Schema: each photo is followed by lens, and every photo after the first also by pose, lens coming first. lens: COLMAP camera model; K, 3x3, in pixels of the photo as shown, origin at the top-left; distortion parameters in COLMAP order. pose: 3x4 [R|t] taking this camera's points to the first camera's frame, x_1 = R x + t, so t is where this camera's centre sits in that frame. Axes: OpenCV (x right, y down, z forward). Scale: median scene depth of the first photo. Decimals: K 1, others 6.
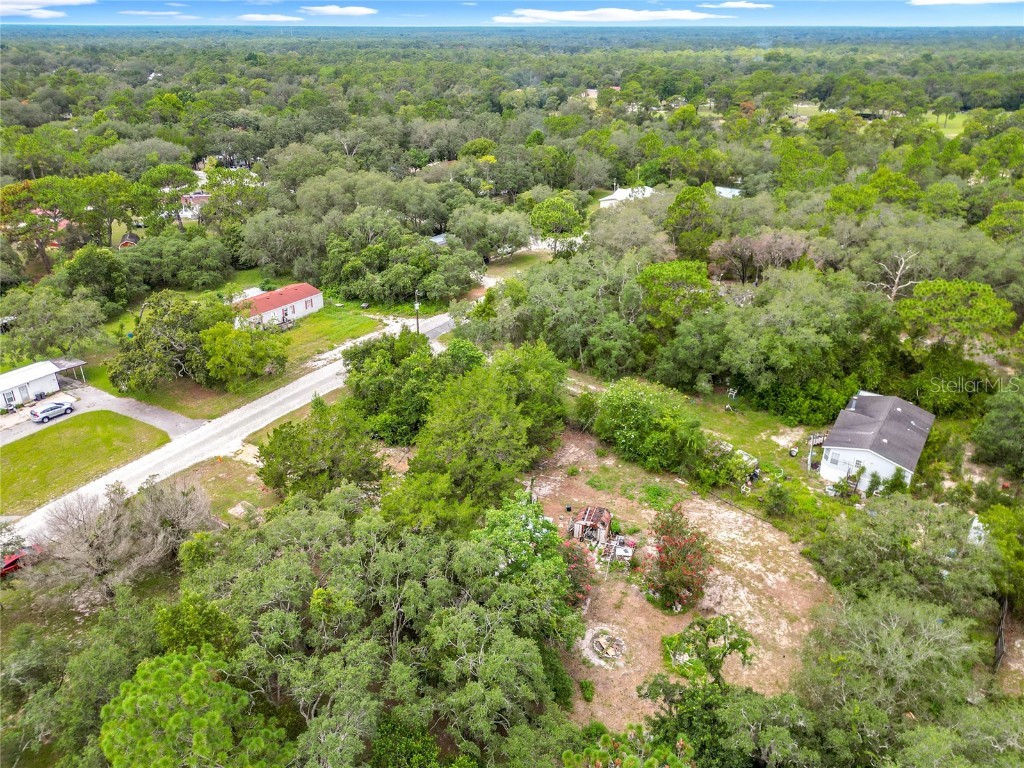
lens RADIAL K [[735.8, 0, 505.1], [0, 735.8, 397.1], [0, 0, 1]] dist [0.050532, -0.051904]
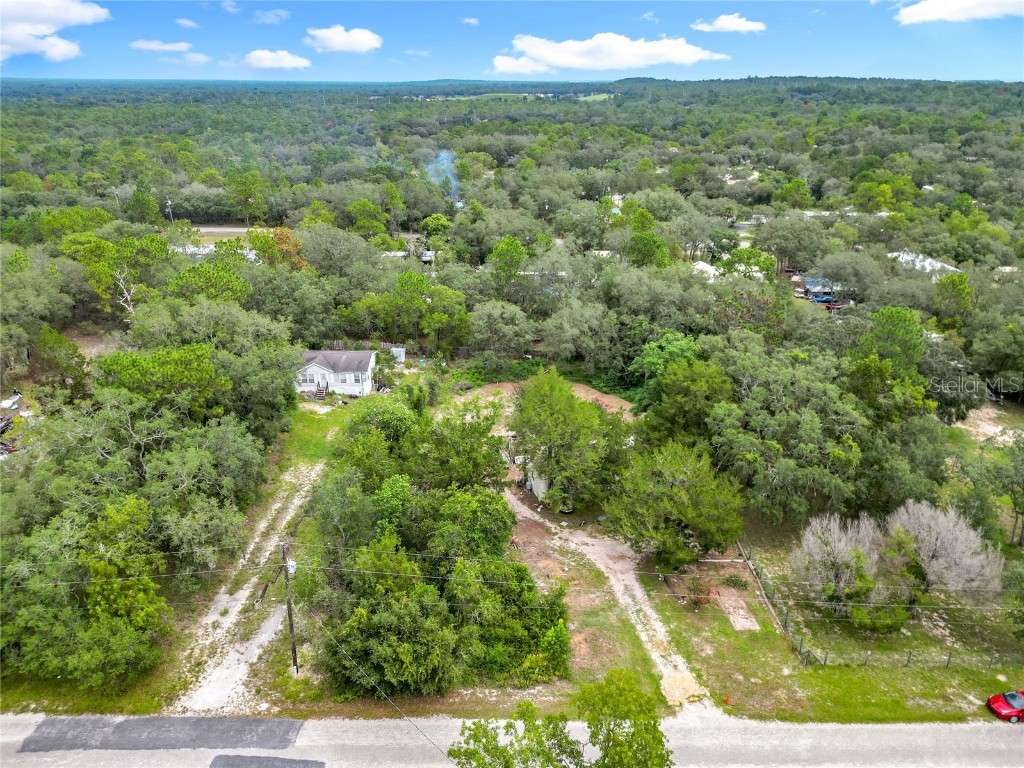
lens RADIAL K [[718.1, 0, 511.4], [0, 718.1, 387.0], [0, 0, 1]] dist [0.060637, -0.046195]
pose [[-0.583453, -0.316093, 0.748110, -0.630537], [0.364542, 0.721211, 0.589036, -0.524054], [-0.725735, 0.616392, -0.305563, 1.108121]]
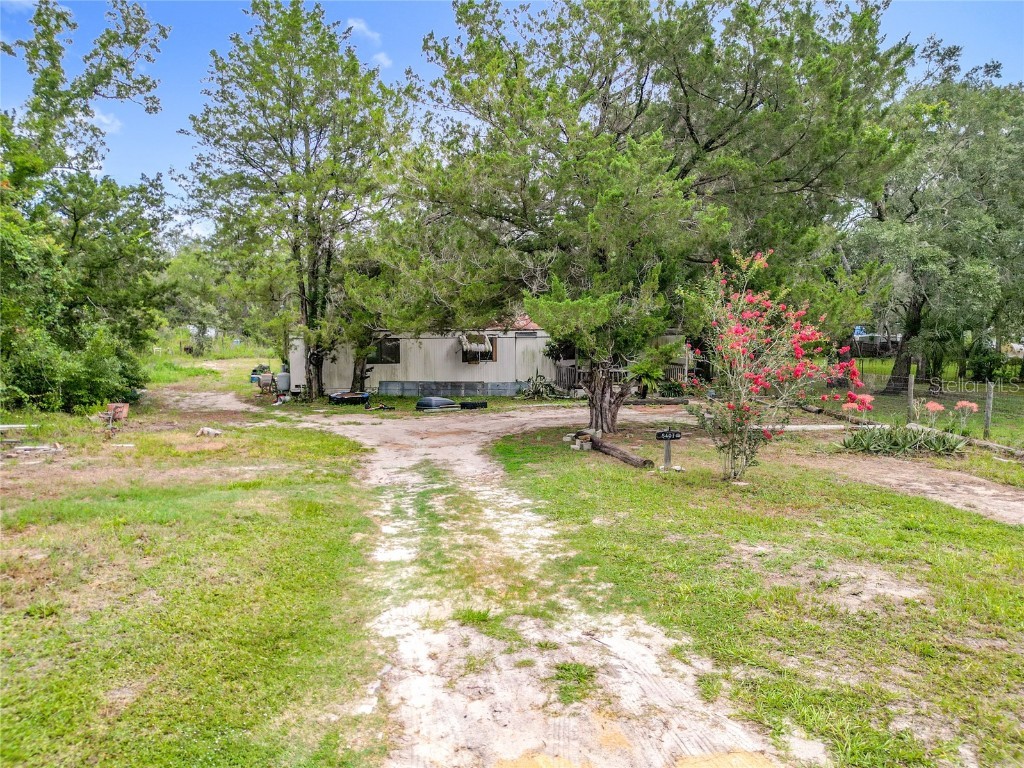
lens RADIAL K [[718.1, 0, 511.4], [0, 718.1, 387.0], [0, 0, 1]] dist [0.060637, -0.046195]
pose [[-0.584862, -0.076083, 0.807557, -0.355600], [0.374059, 0.858108, 0.351753, 0.041459], [-0.719734, 0.507801, -0.473415, 0.978700]]
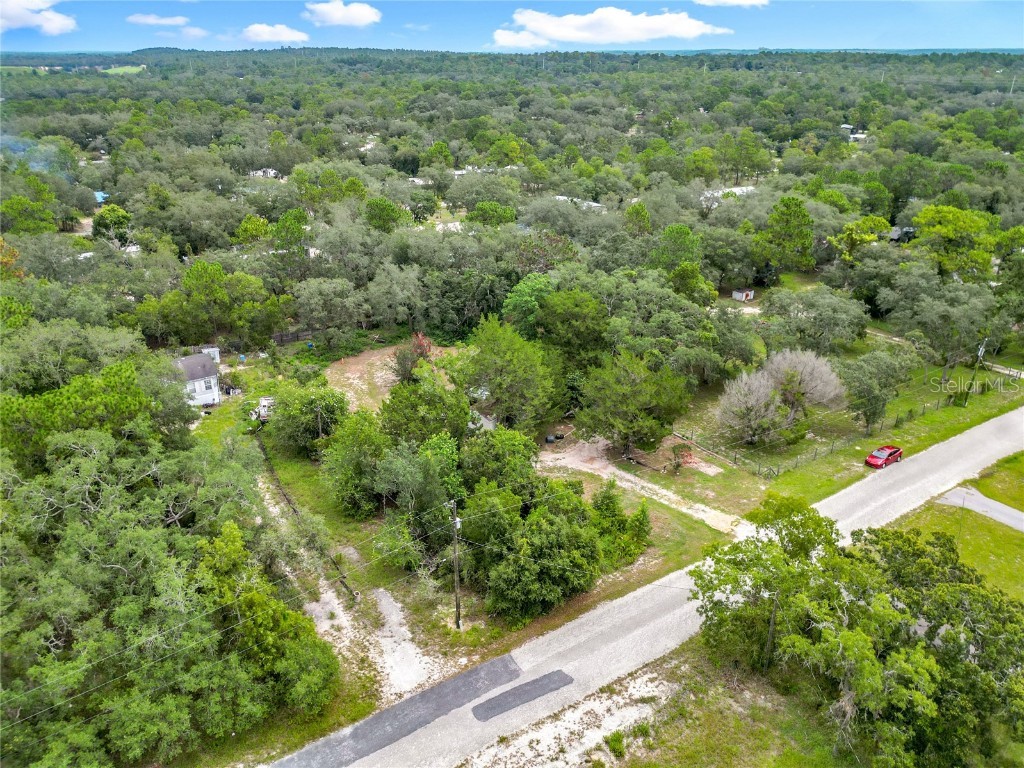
lens RADIAL K [[735.0, 0, 510.5], [0, 735.0, 373.4], [0, 0, 1]] dist [0.041172, -0.045377]
pose [[-0.932840, -0.139539, 0.332172, -0.365980], [0.167052, 0.649353, 0.741913, -0.668407], [-0.319222, 0.747576, -0.582432, 1.396548]]
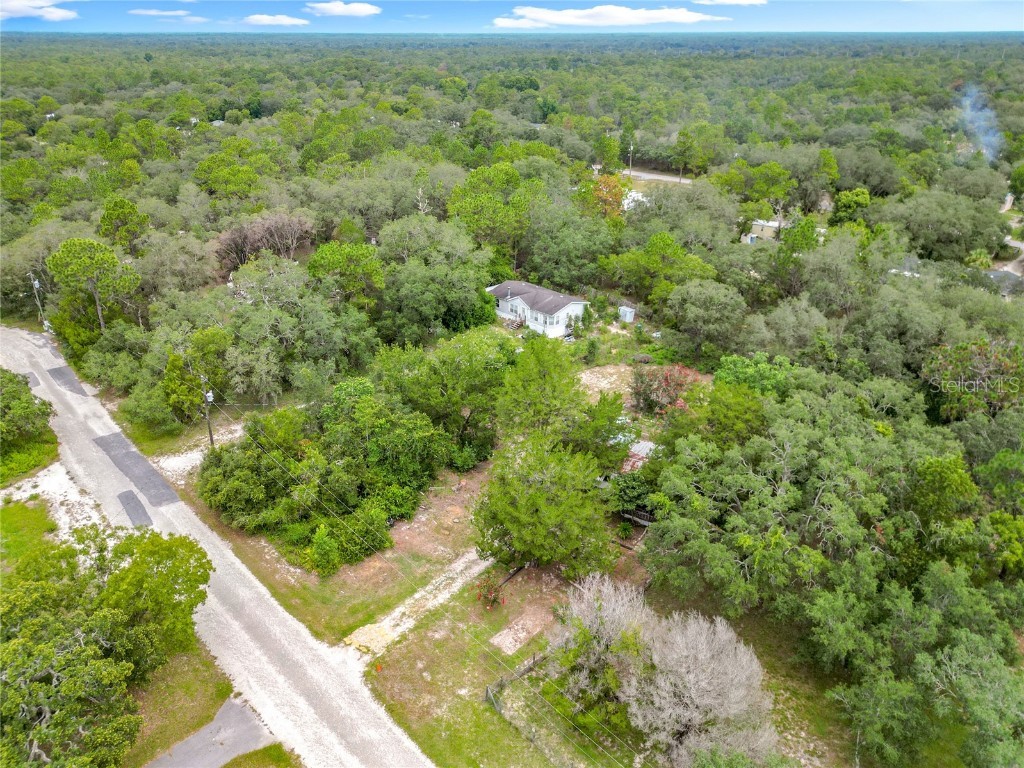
lens RADIAL K [[732.7, 0, 510.7], [0, 732.7, 385.5], [0, 0, 1]] dist [0.054280, -0.057576]
pose [[0.193747, -0.423449, 0.884959, -0.787680], [0.441093, 0.843334, 0.306961, -0.255521], [-0.876298, 0.330877, 0.350174, 0.568648]]
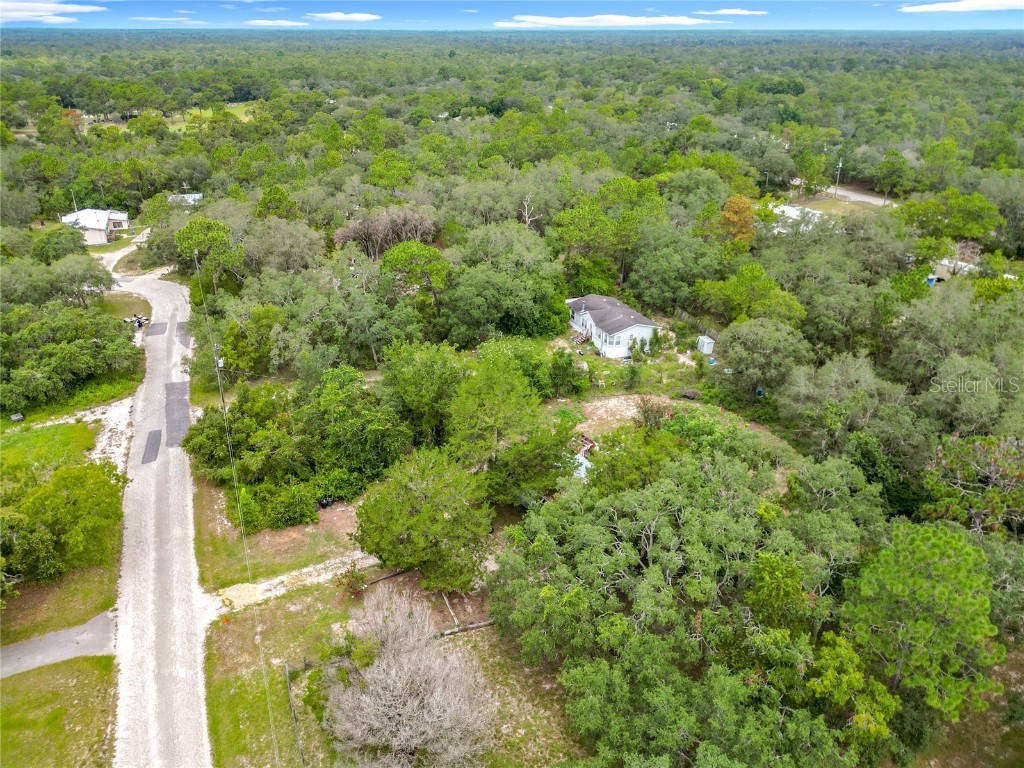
lens RADIAL K [[732.7, 0, 510.7], [0, 732.7, 385.5], [0, 0, 1]] dist [0.054280, -0.057576]
pose [[0.536950, -0.366199, 0.759988, -0.669762], [0.376943, 0.910088, 0.172205, -0.138539], [-0.754717, 0.194007, 0.626708, 0.277425]]
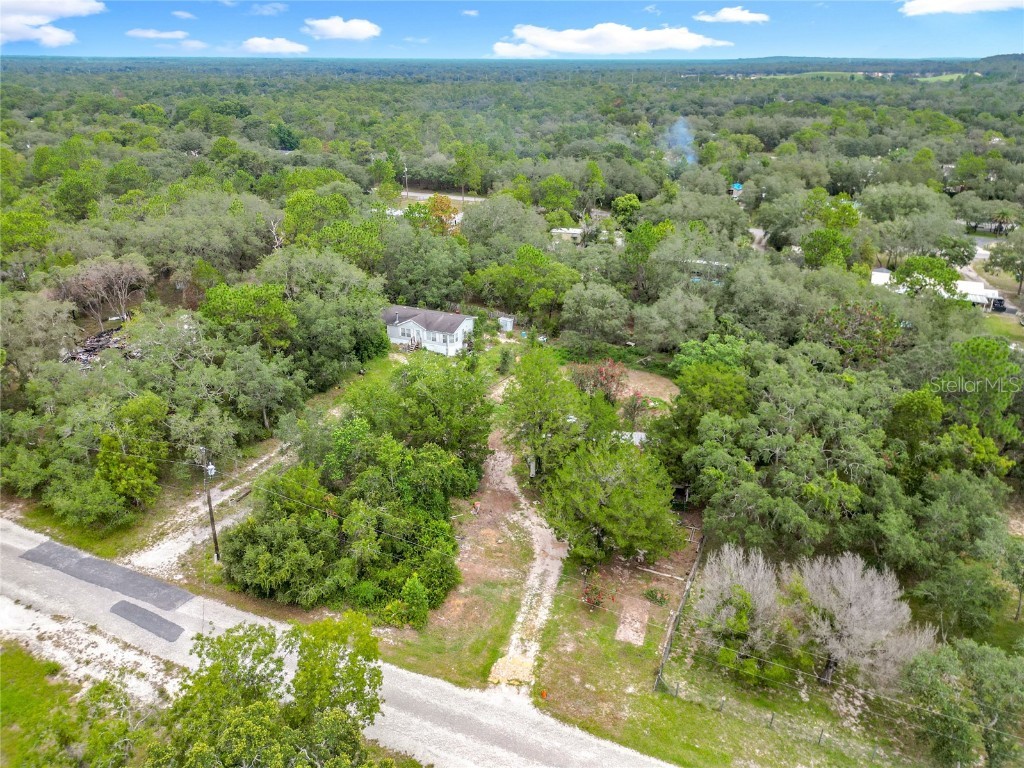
lens RADIAL K [[724.6, 0, 512.0], [0, 724.6, 384.0], [0, 0, 1]] dist [0.052043, -0.047356]
pose [[-0.214324, -0.398494, 0.891778, -0.791899], [0.436358, 0.777760, 0.452416, -0.396672], [-0.873875, 0.486098, 0.007194, 0.850535]]
